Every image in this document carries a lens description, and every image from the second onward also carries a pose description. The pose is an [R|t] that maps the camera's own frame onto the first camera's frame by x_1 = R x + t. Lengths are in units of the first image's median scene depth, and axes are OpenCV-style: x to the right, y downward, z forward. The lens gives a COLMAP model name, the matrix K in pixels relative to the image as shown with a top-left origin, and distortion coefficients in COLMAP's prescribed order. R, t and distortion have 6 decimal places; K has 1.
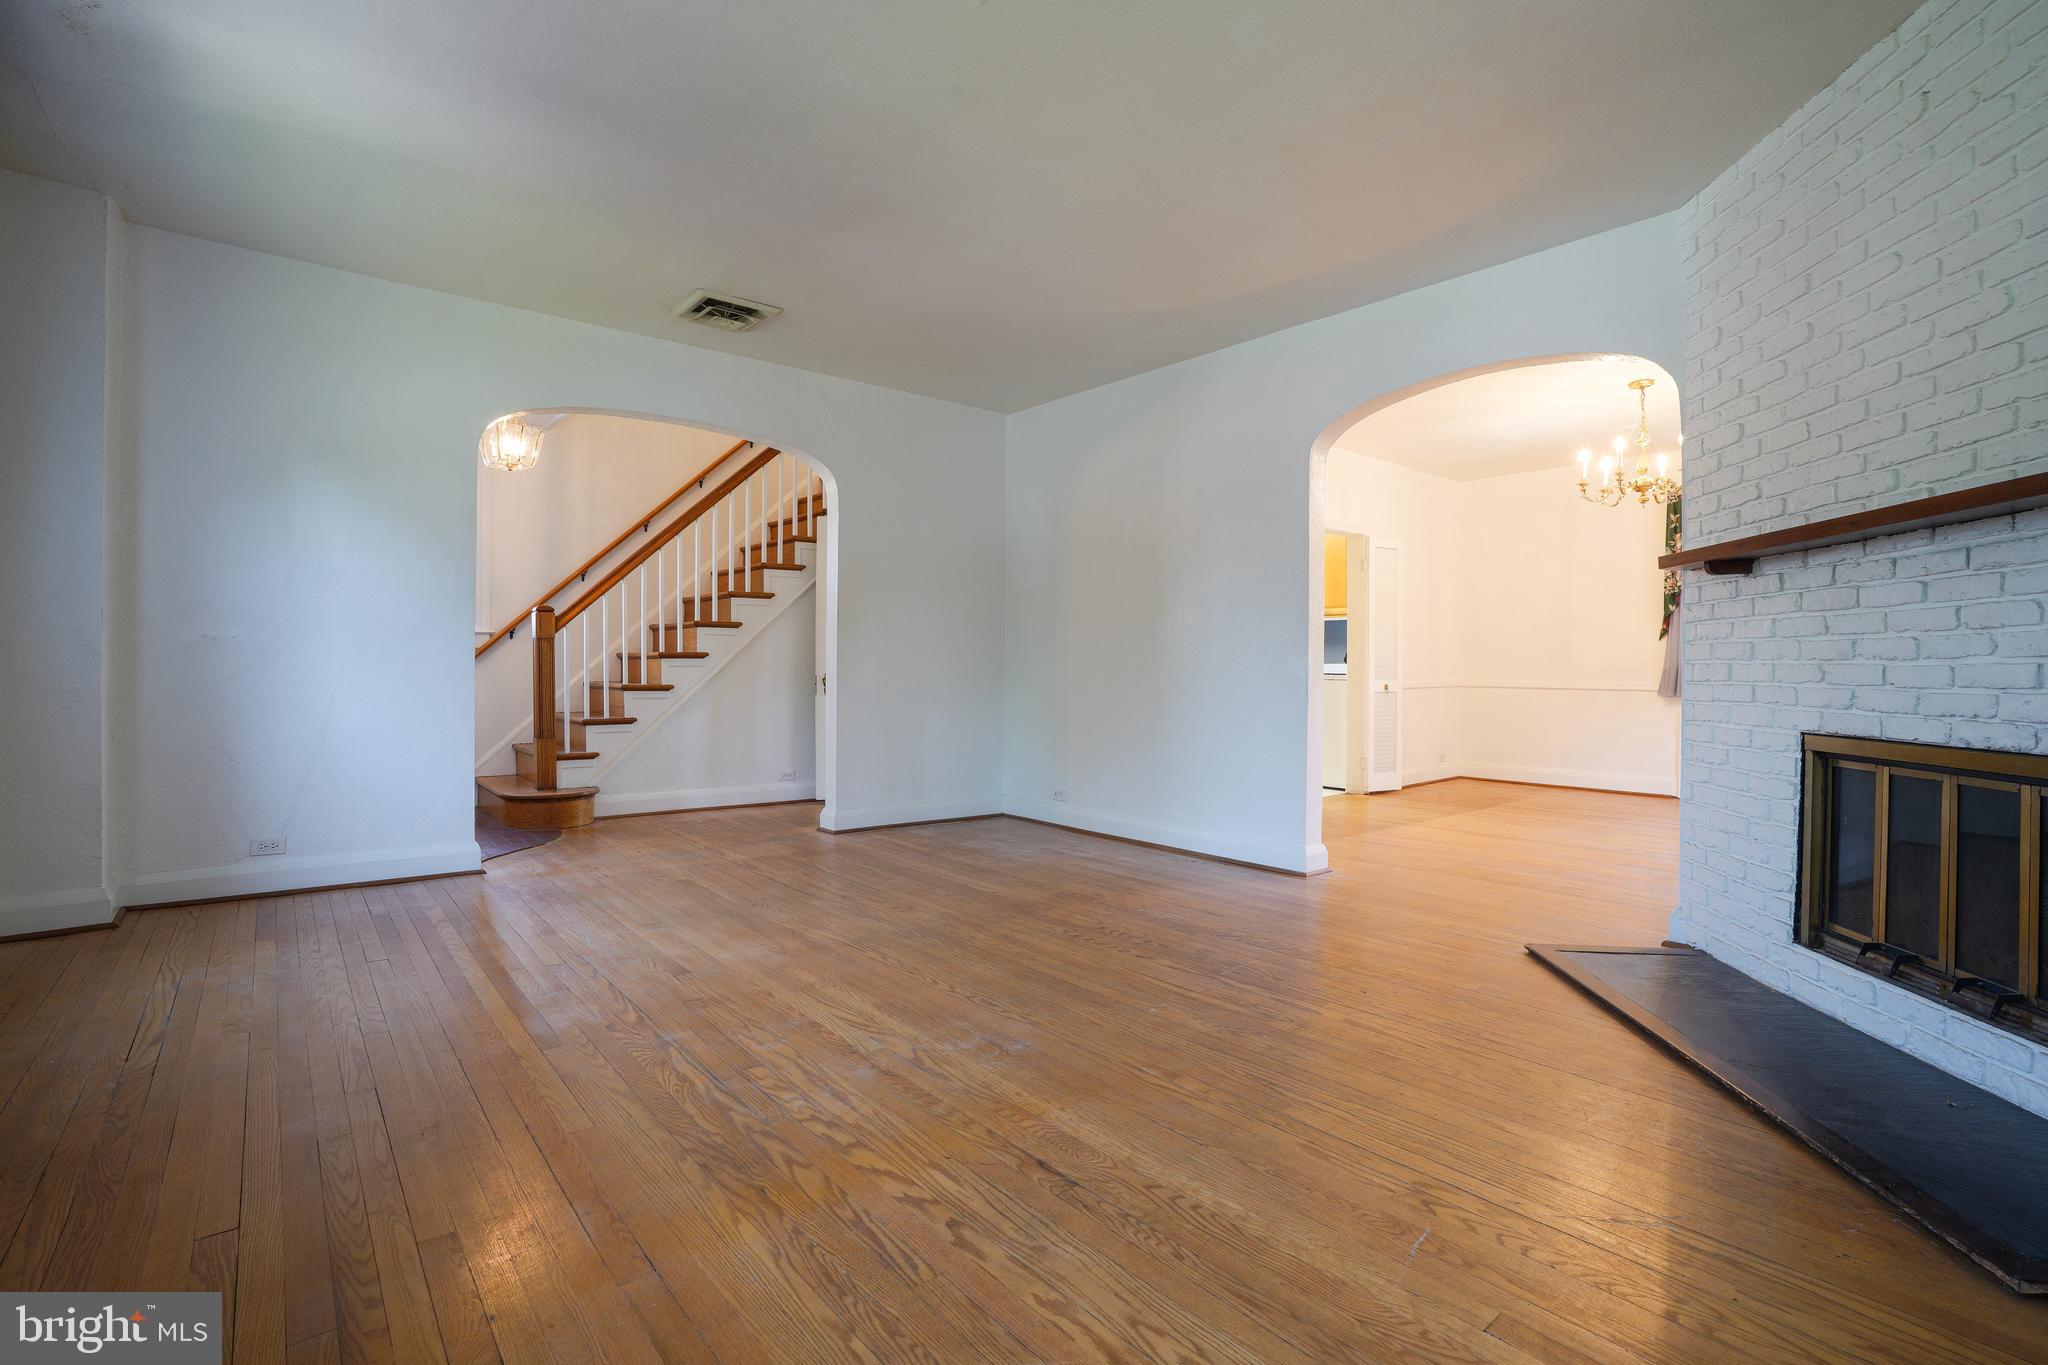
lens RADIAL K [[960.2, 0, 1034.3], [0, 960.2, 675.3], [0, 0, 1]] dist [-0.030472, -0.000379]
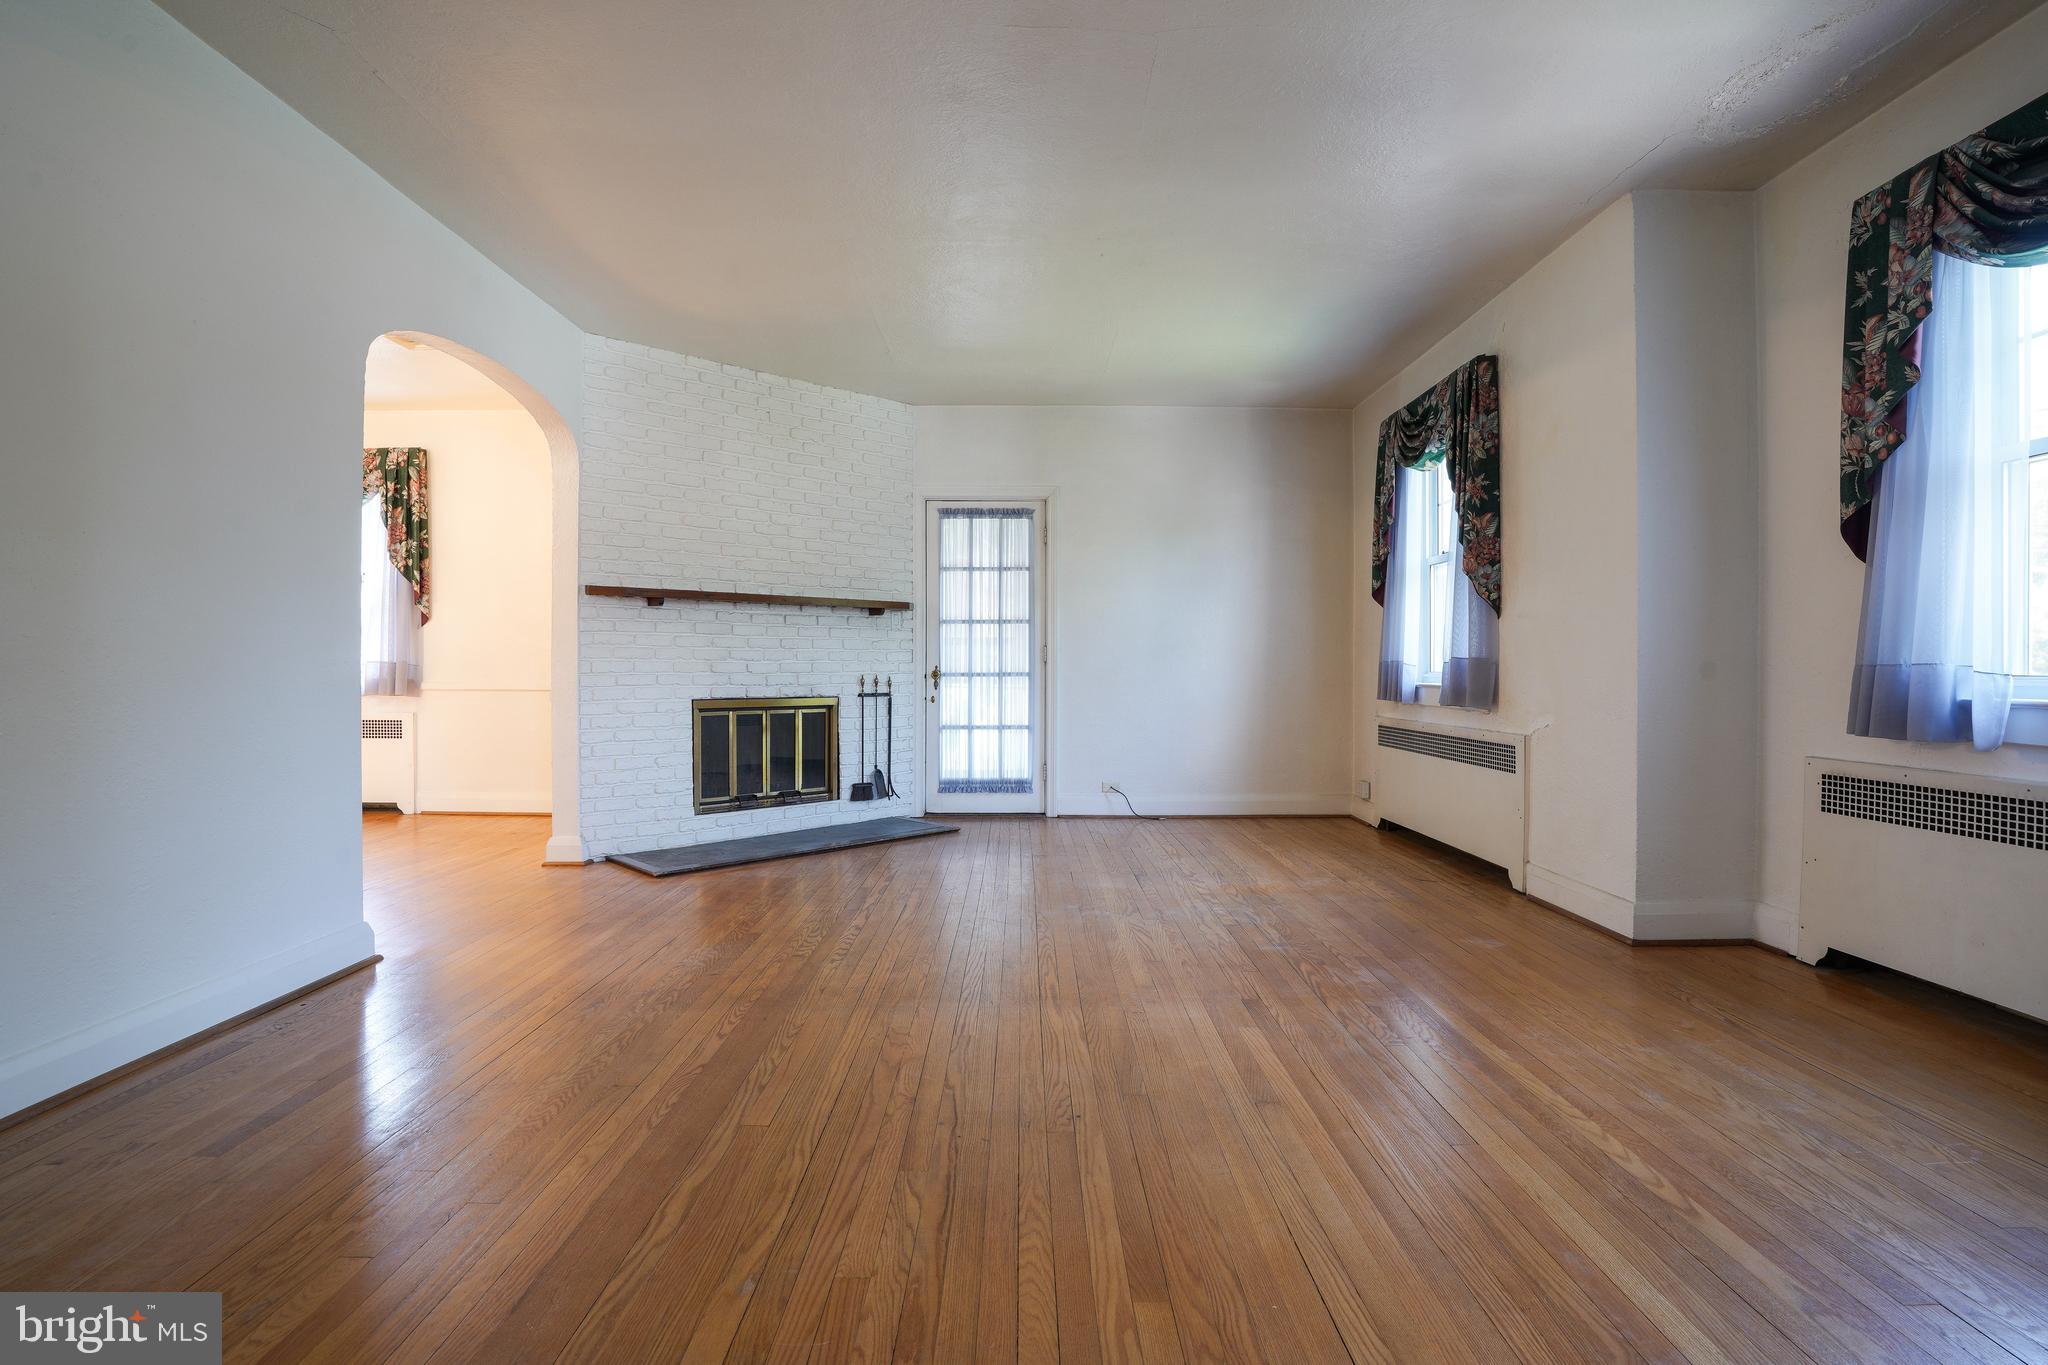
lens RADIAL K [[960.2, 0, 1034.3], [0, 960.2, 675.3], [0, 0, 1]] dist [-0.030472, -0.000379]
pose [[-0.780638, -0.012535, 0.624858, -0.861186], [-0.005939, 0.999902, 0.012640, -0.012843], [-0.624955, 0.006157, -0.780636, 2.045503]]
